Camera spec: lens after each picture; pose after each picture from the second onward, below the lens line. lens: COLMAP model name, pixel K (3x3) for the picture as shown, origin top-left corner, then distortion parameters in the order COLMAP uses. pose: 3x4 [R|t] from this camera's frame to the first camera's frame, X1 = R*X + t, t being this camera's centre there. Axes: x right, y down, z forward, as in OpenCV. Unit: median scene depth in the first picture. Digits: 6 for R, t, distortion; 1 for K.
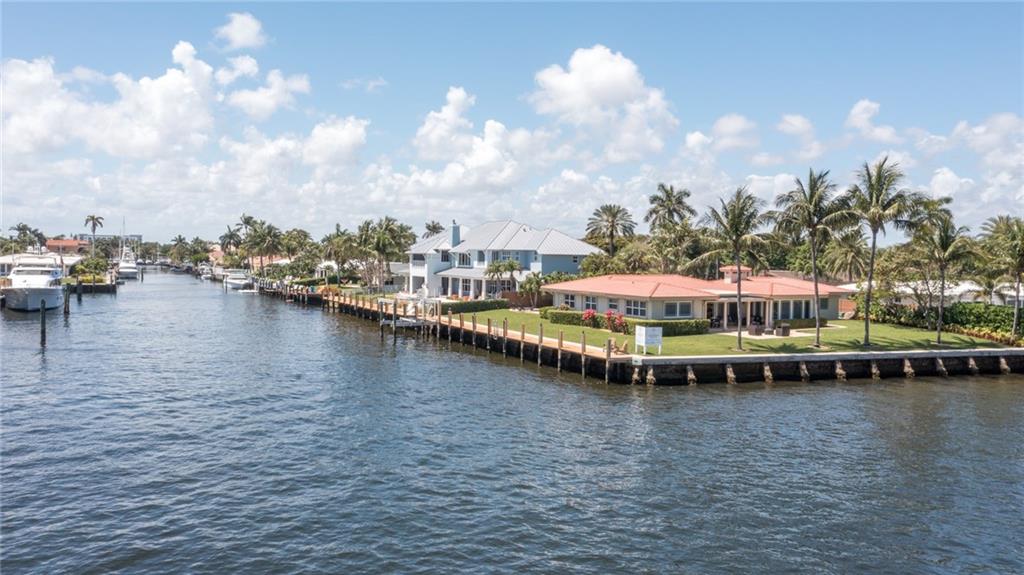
lens RADIAL K [[816.6, 0, 512.0], [0, 816.6, 287.5], [0, 0, 1]] dist [-0.008549, 0.001787]
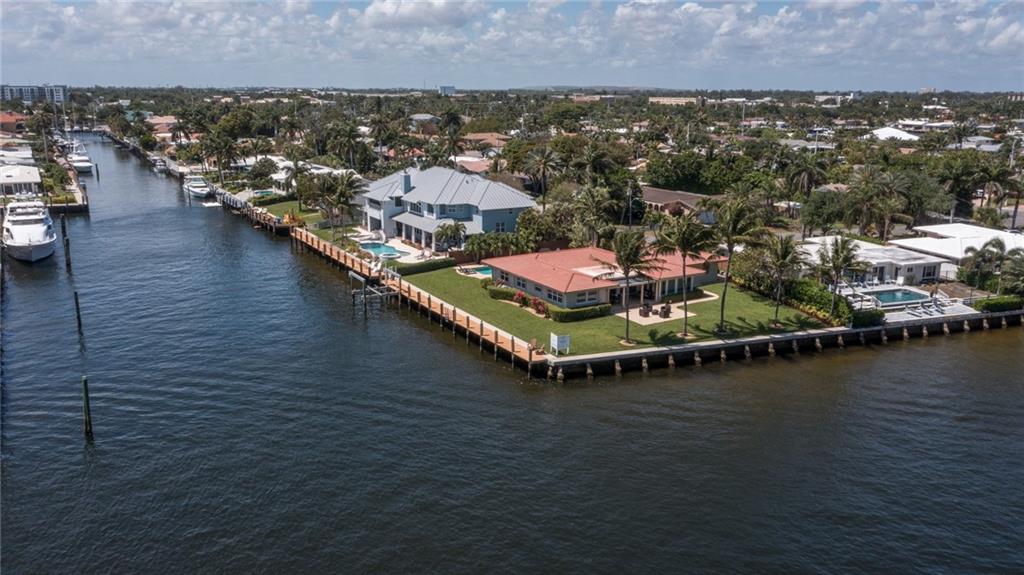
lens RADIAL K [[816.6, 0, 512.0], [0, 816.6, 287.5], [0, 0, 1]] dist [-0.008549, 0.001787]
pose [[0.997553, -0.024169, 0.065610, -0.001061], [0.010566, 0.979688, 0.200248, -0.227734], [-0.069117, -0.199064, 0.977546, -0.240760]]
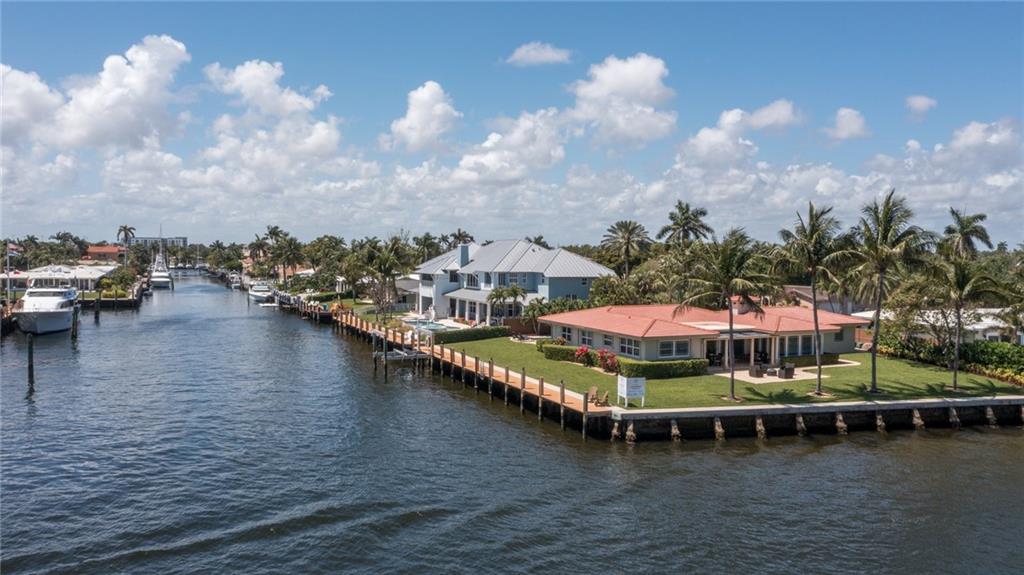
lens RADIAL K [[816.6, 0, 512.0], [0, 816.6, 287.5], [0, 0, 1]] dist [-0.008549, 0.001787]
pose [[0.998624, -0.002991, -0.052359, 0.059856], [0.003157, 0.999990, 0.003084, -0.043045], [0.052349, -0.003245, 0.998624, 0.043089]]
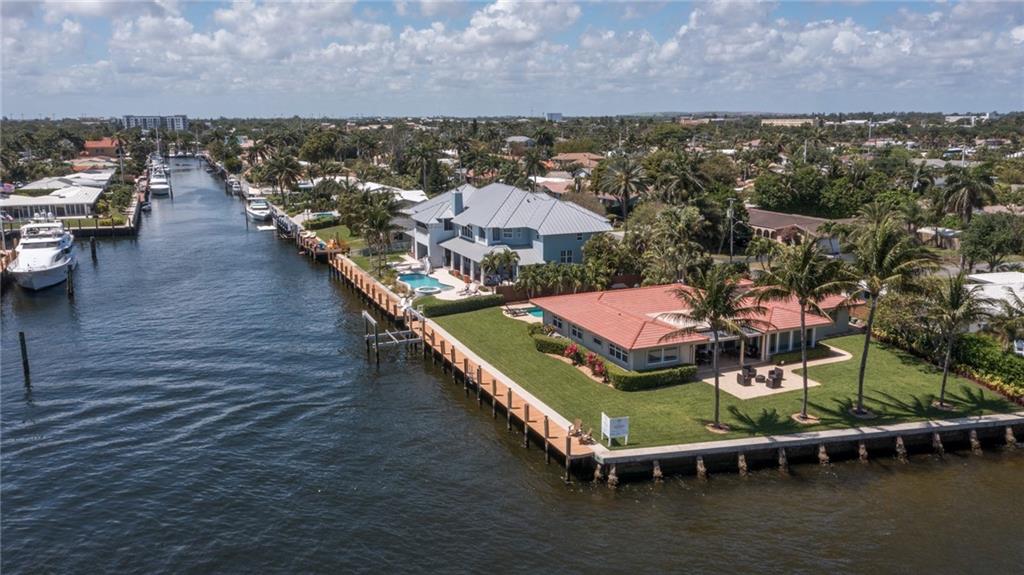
lens RADIAL K [[816.6, 0, 512.0], [0, 816.6, 287.5], [0, 0, 1]] dist [-0.008549, 0.001787]
pose [[0.997965, -0.007814, -0.063280, 0.082088], [0.018267, 0.985900, 0.166338, -0.190407], [0.061088, -0.167156, 0.984036, 0.069939]]
